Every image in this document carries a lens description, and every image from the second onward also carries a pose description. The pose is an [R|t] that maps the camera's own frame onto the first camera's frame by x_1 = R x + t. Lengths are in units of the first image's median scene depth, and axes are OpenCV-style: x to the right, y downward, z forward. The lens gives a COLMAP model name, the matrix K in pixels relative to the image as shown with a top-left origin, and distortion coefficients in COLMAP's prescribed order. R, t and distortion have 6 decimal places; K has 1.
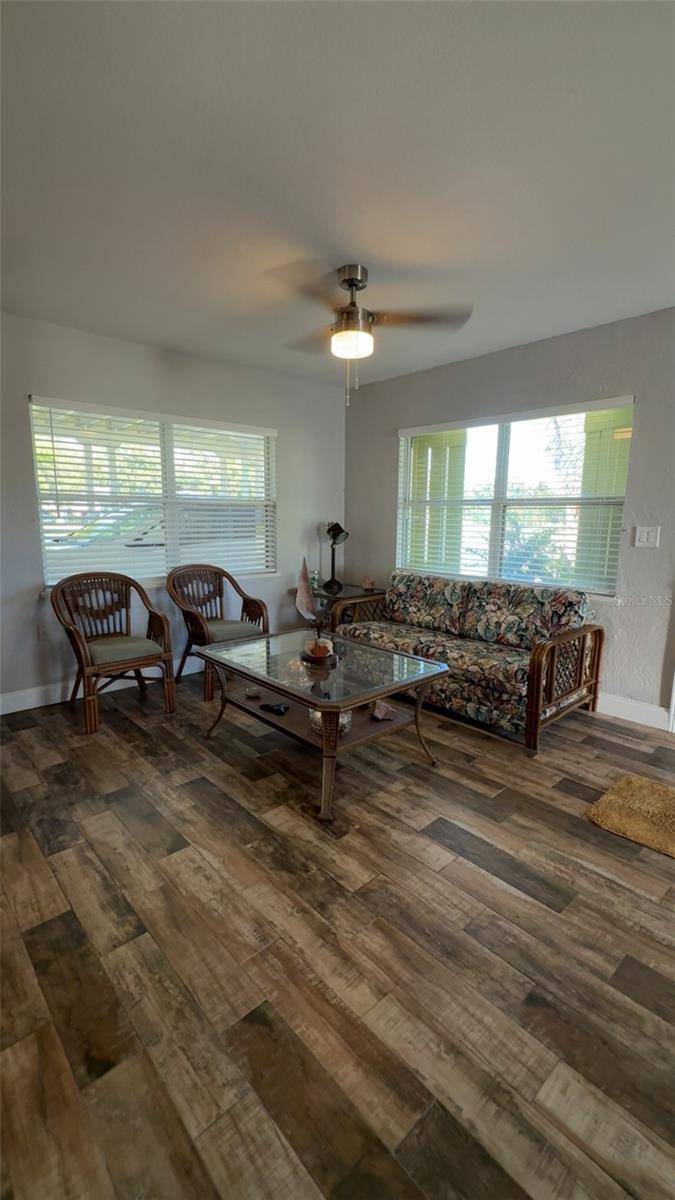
lens RADIAL K [[512.4, 0, 337.4], [0, 512.4, 602.8], [0, 0, 1]] dist [-0.001491, -0.000438]
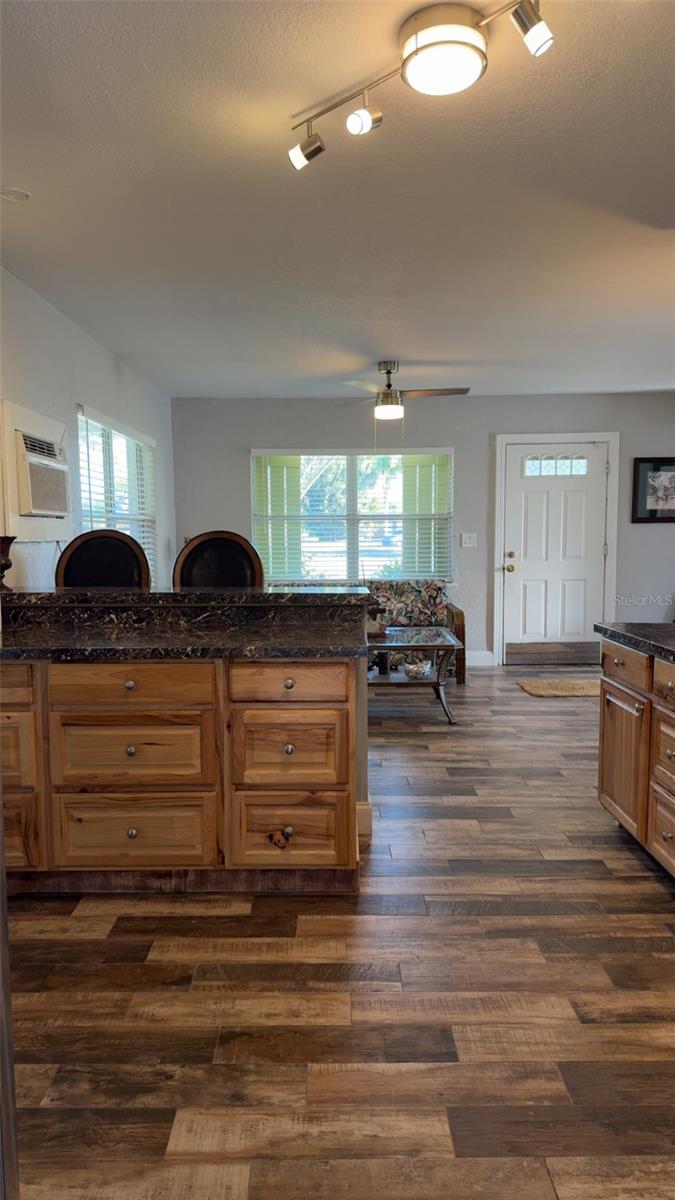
lens RADIAL K [[791.0, 0, 337.5], [0, 791.0, 600.0], [0, 0, 1]] dist [0.167182, -0.000913]
pose [[0.672847, -0.079231, 0.735527, -1.355117], [0.139677, 0.989972, -0.021134, 0.040315], [-0.726476, 0.116956, 0.677166, -0.281814]]
